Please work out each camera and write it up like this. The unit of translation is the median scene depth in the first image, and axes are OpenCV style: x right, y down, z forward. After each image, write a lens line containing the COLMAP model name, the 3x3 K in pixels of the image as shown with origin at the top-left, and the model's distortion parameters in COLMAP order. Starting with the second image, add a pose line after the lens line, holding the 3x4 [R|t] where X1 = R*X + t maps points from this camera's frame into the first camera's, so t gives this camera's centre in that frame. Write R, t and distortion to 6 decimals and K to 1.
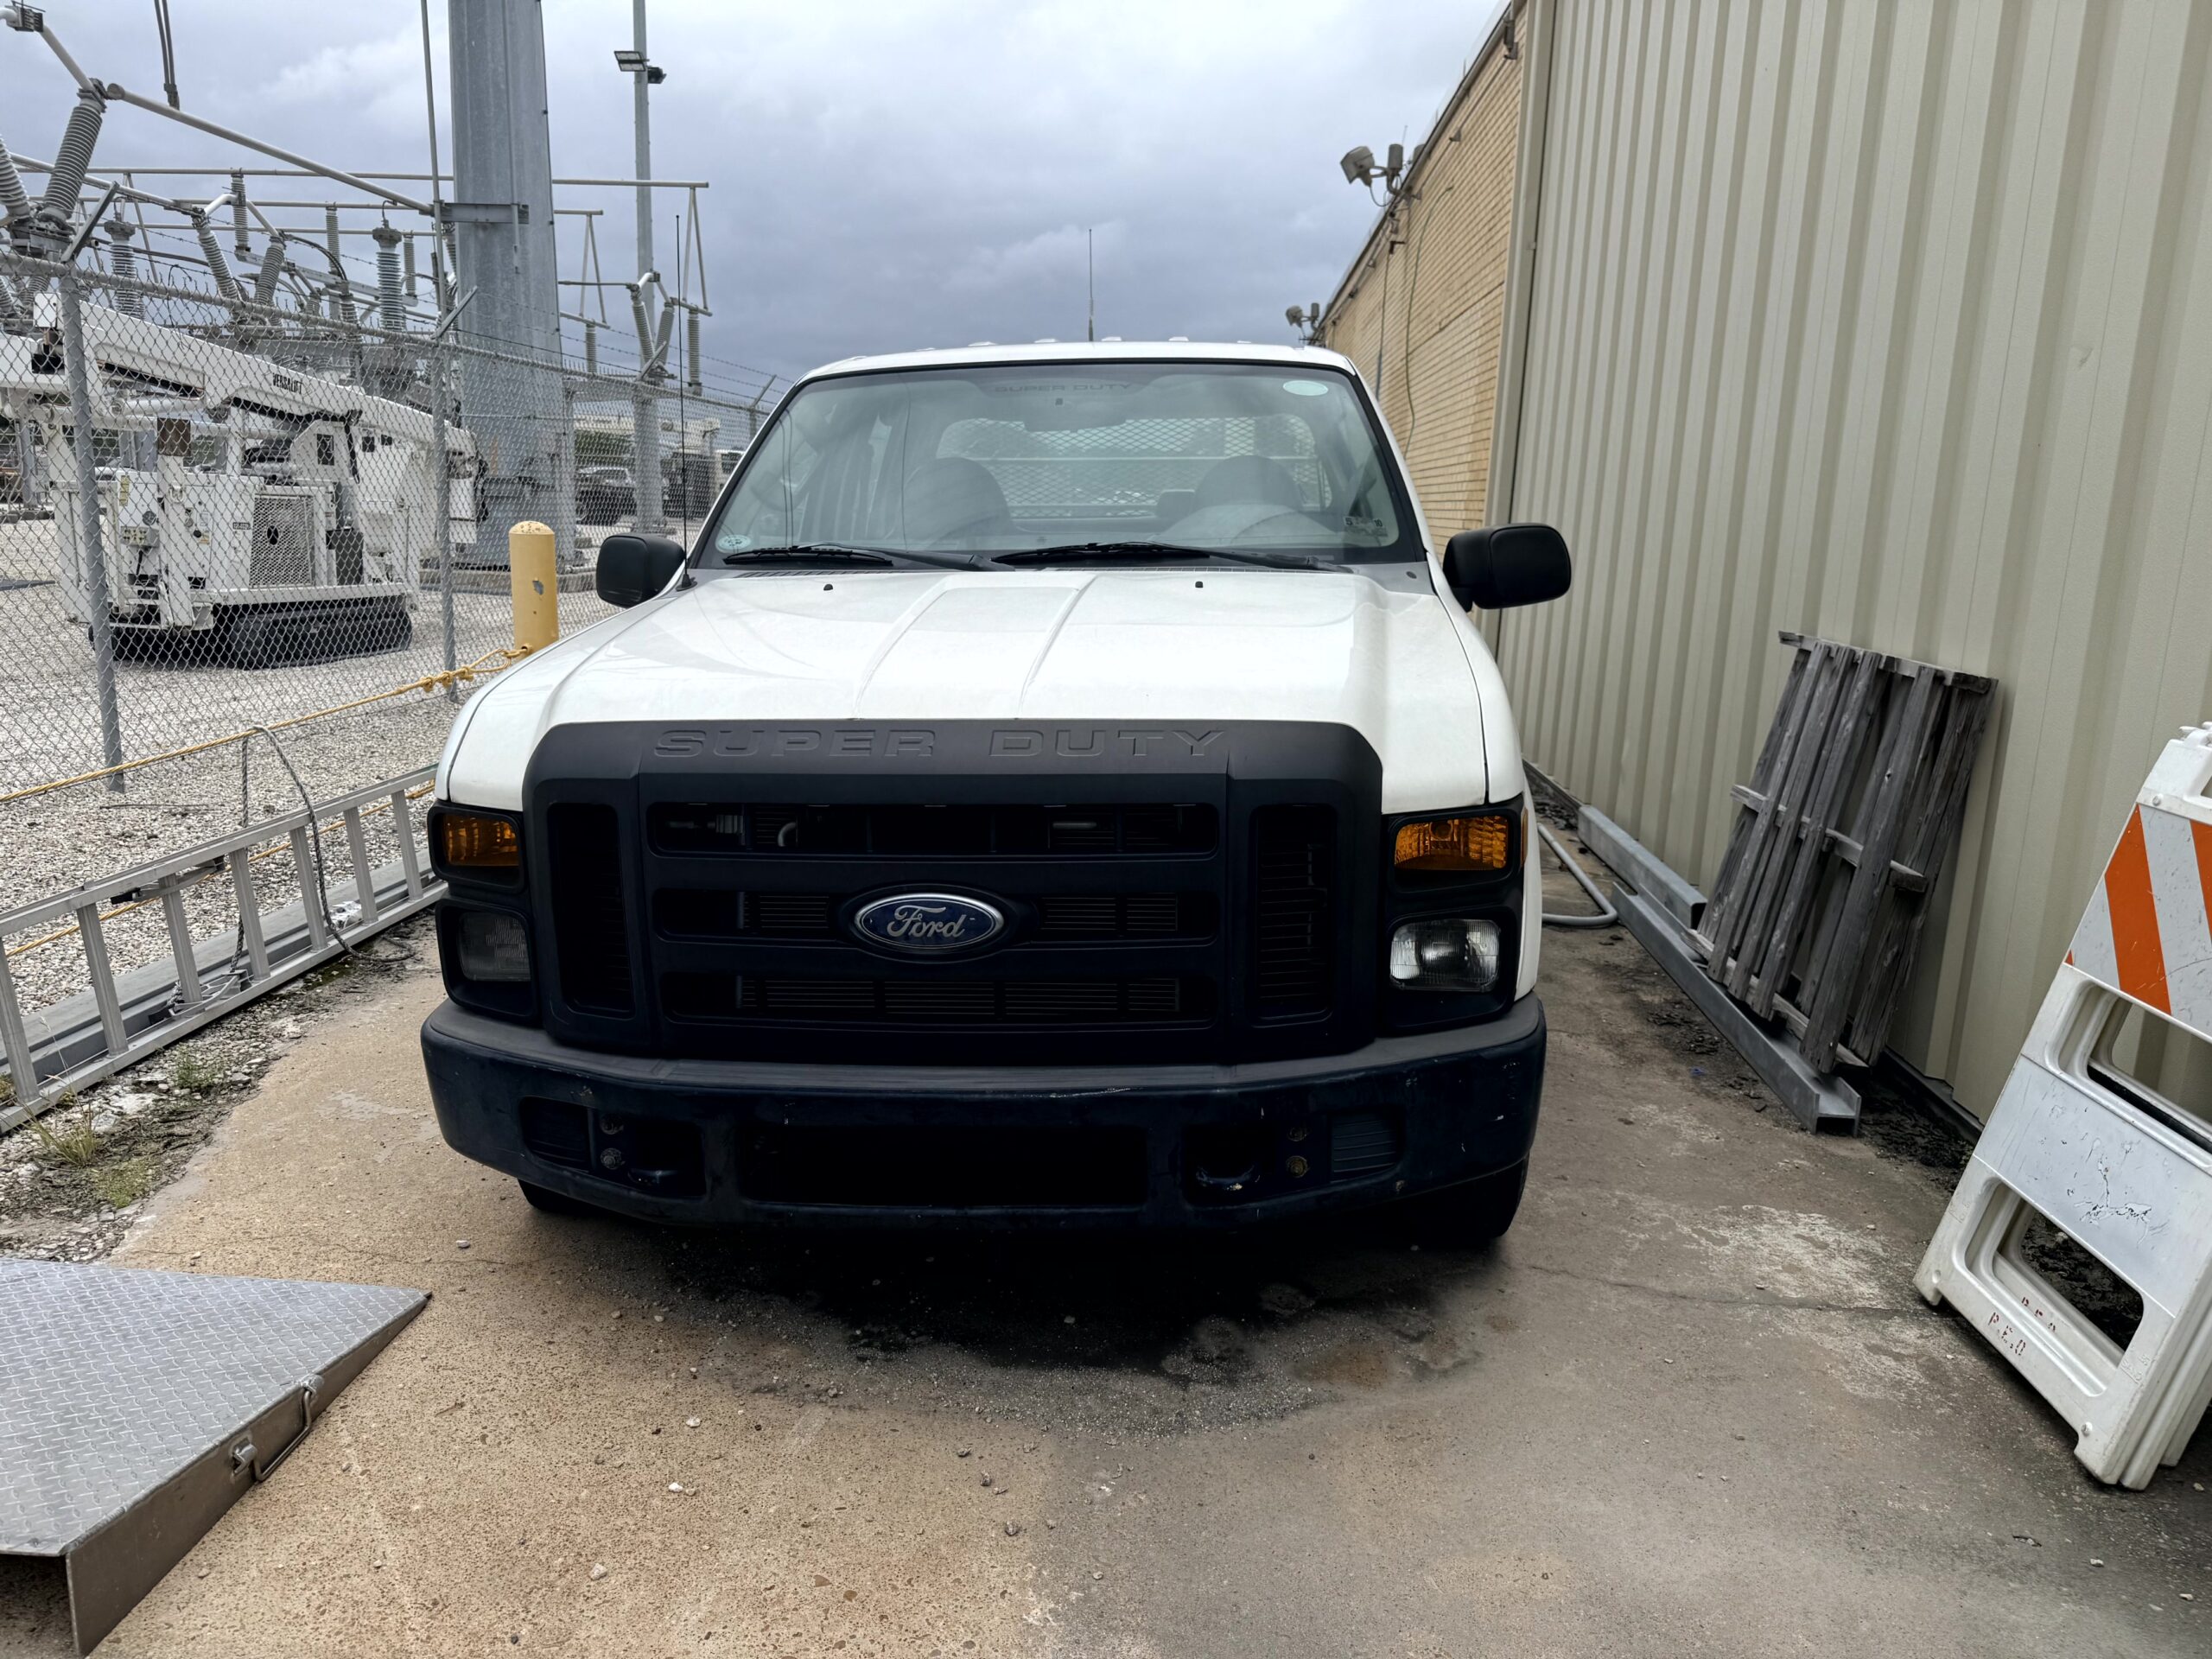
lens RADIAL K [[1580.9, 0, 1111.5], [0, 1580.9, 906.6], [0, 0, 1]] dist [0.000631, 0.006824]
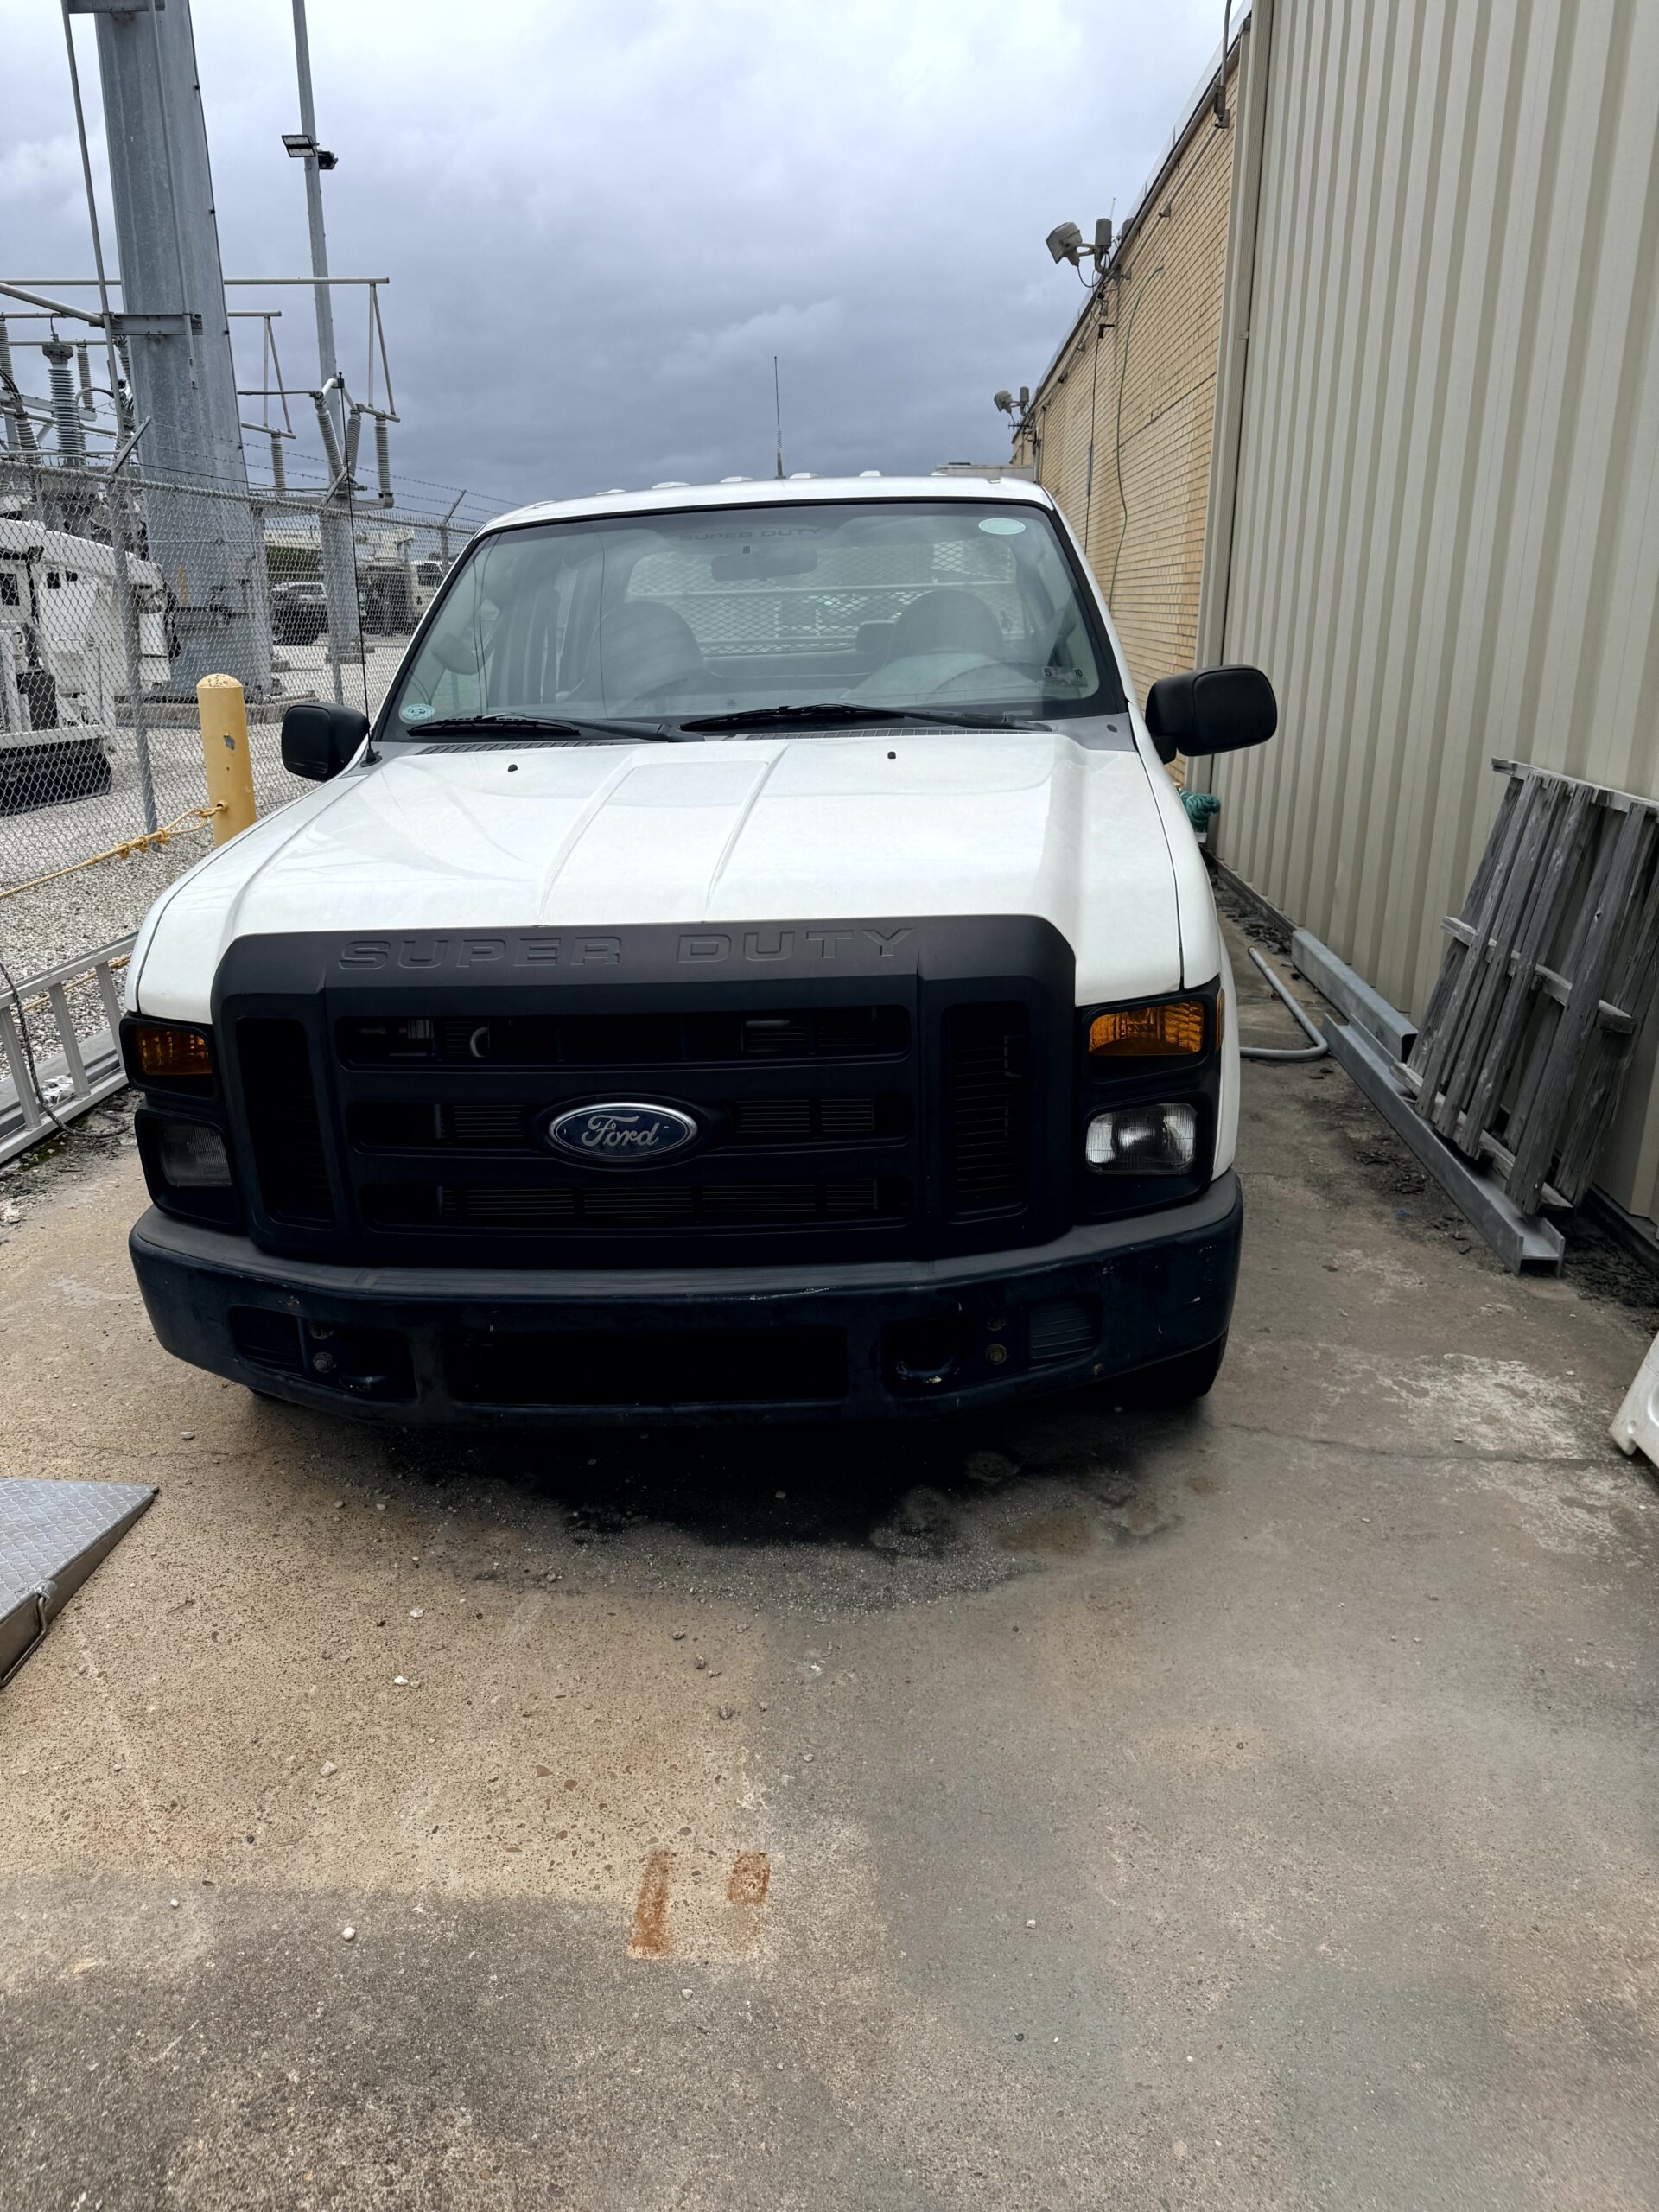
lens RADIAL K [[1567.1, 0, 824.6], [0, 1567.1, 1161.7], [0, 0, 1]] dist [0.010062, -0.004151]
pose [[0.999578, -0.027668, -0.008888, 0.014126], [0.028398, 0.994919, 0.096596, -0.042757], [0.006171, -0.096807, 0.995284, 0.006623]]
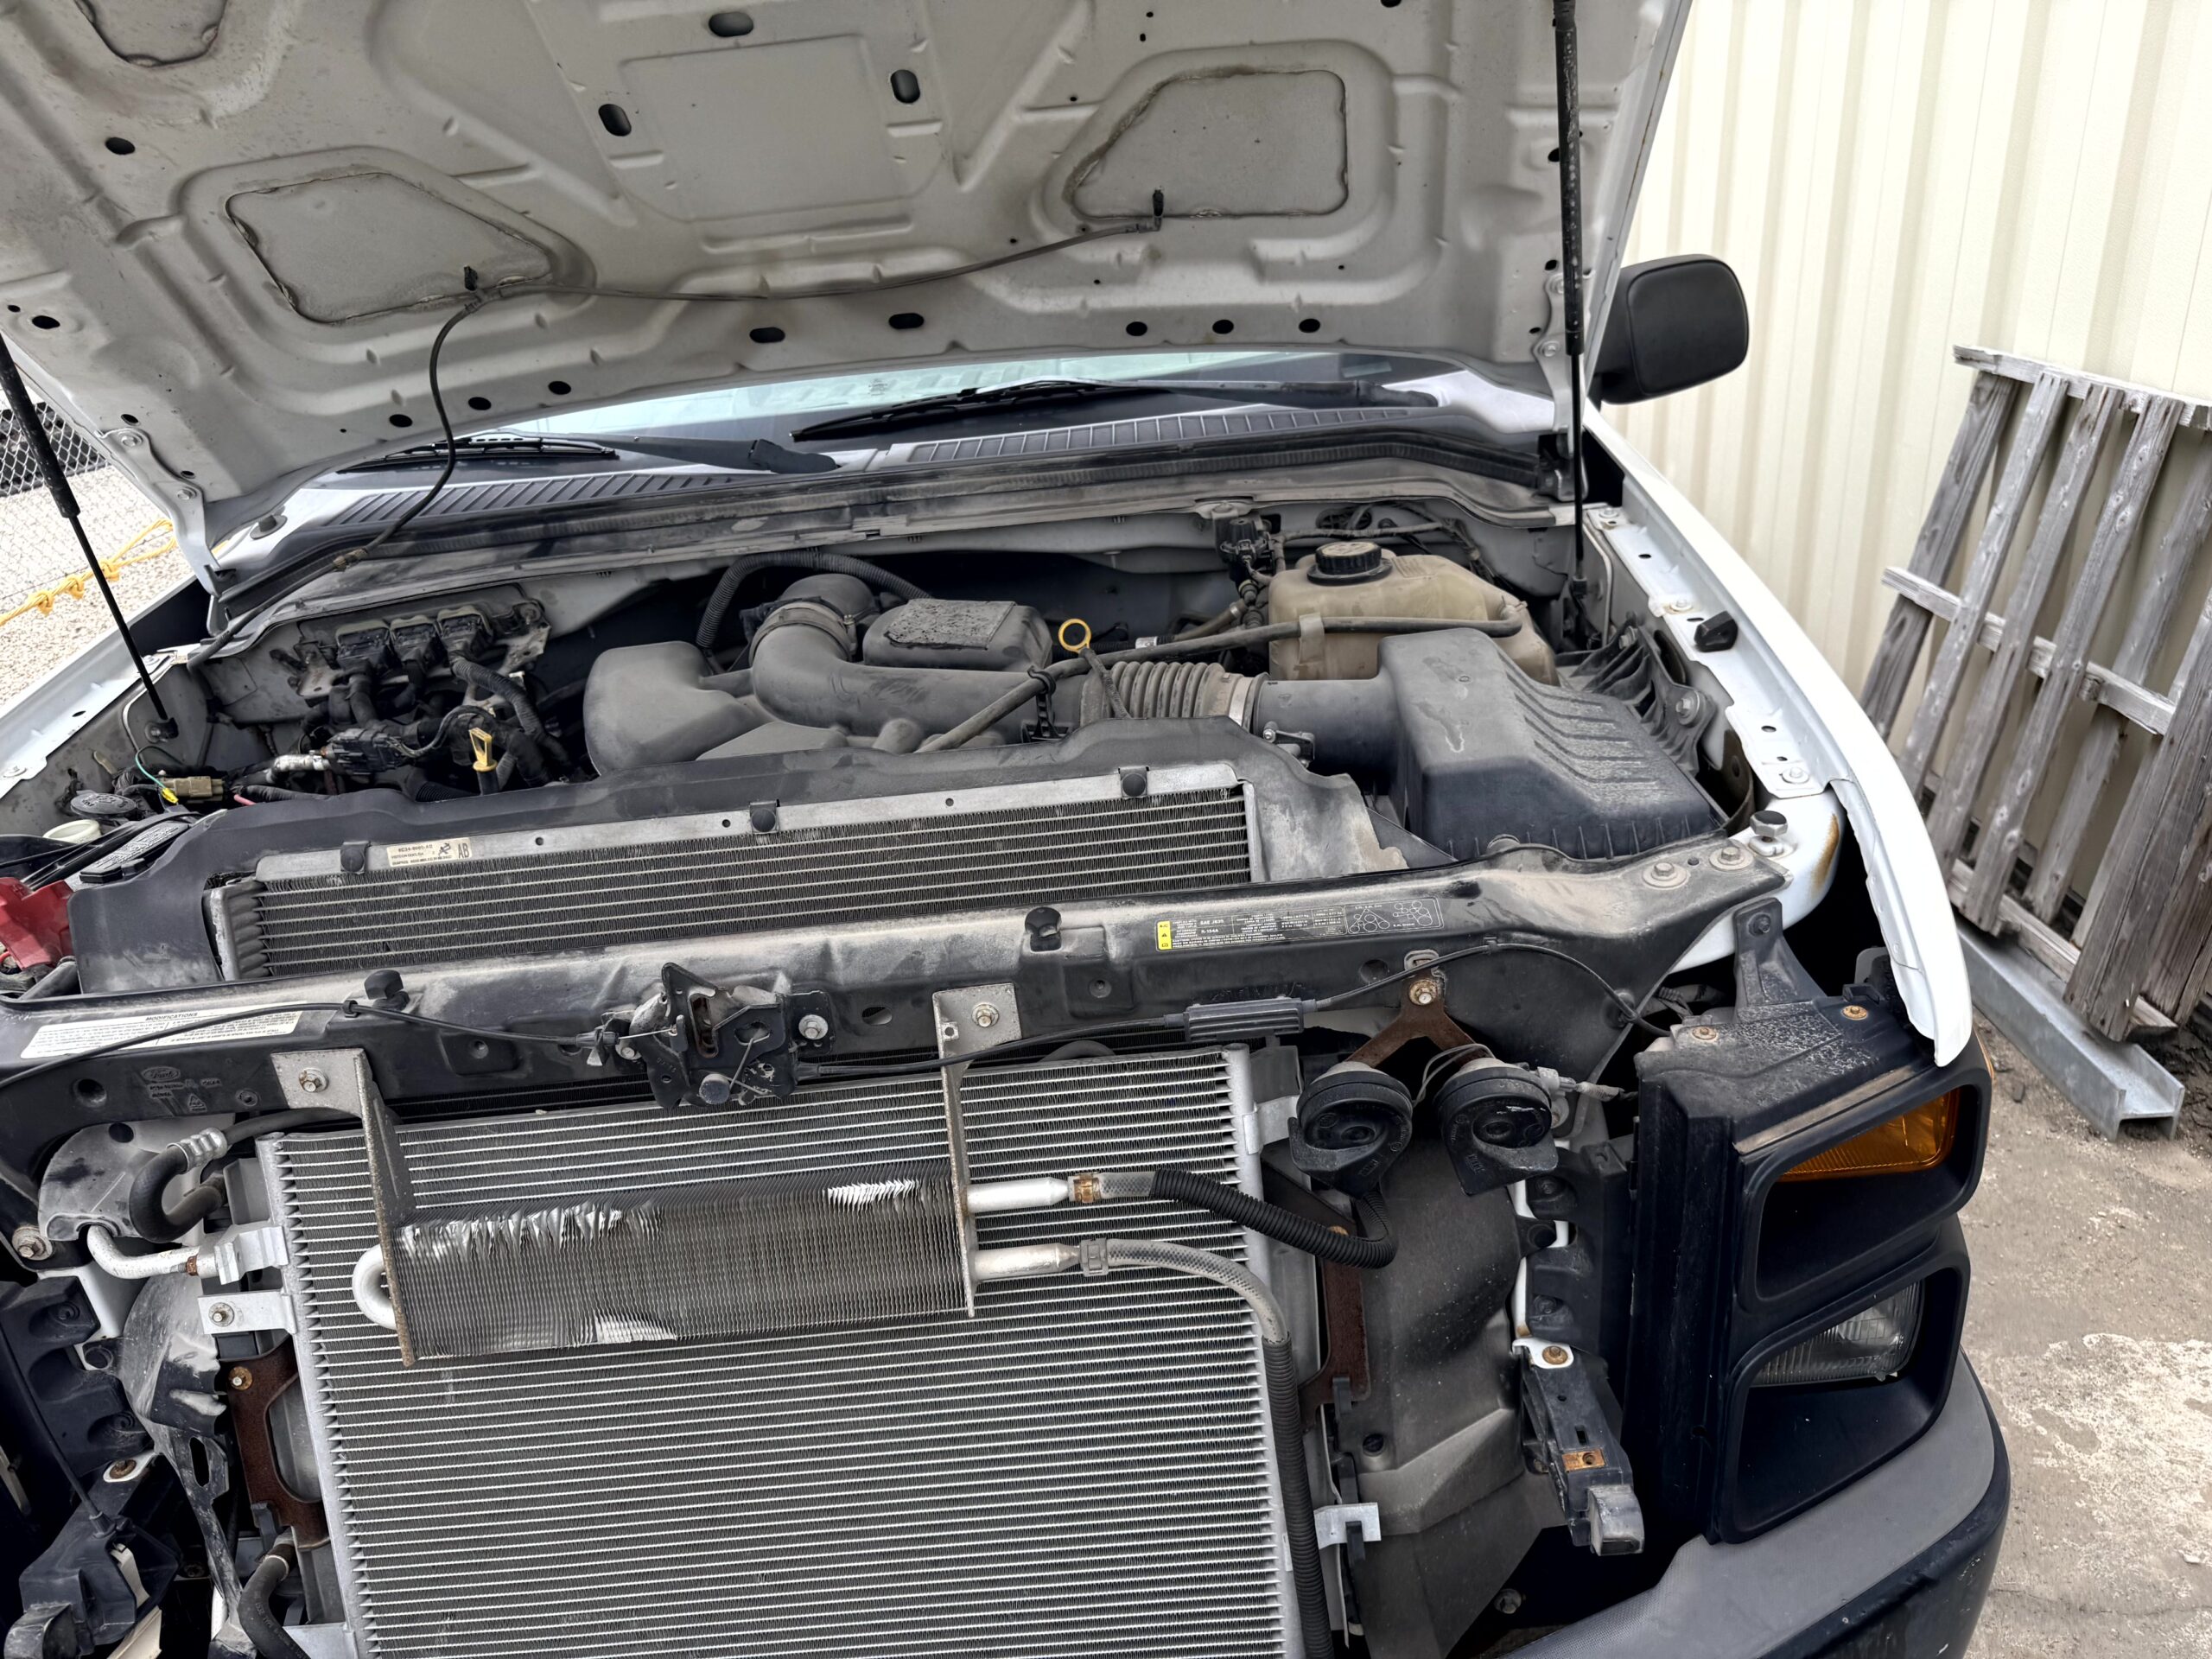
lens RADIAL K [[1560.0, 0, 1106.0], [0, 1560.0, 829.5], [0, 0, 1]] dist [-0.000320, -0.002202]
pose [[0.993232, -0.108843, 0.040543, -0.003205], [0.100587, 0.980588, 0.168313, -0.164594], [-0.058075, -0.163095, 0.984900, 0.426720]]
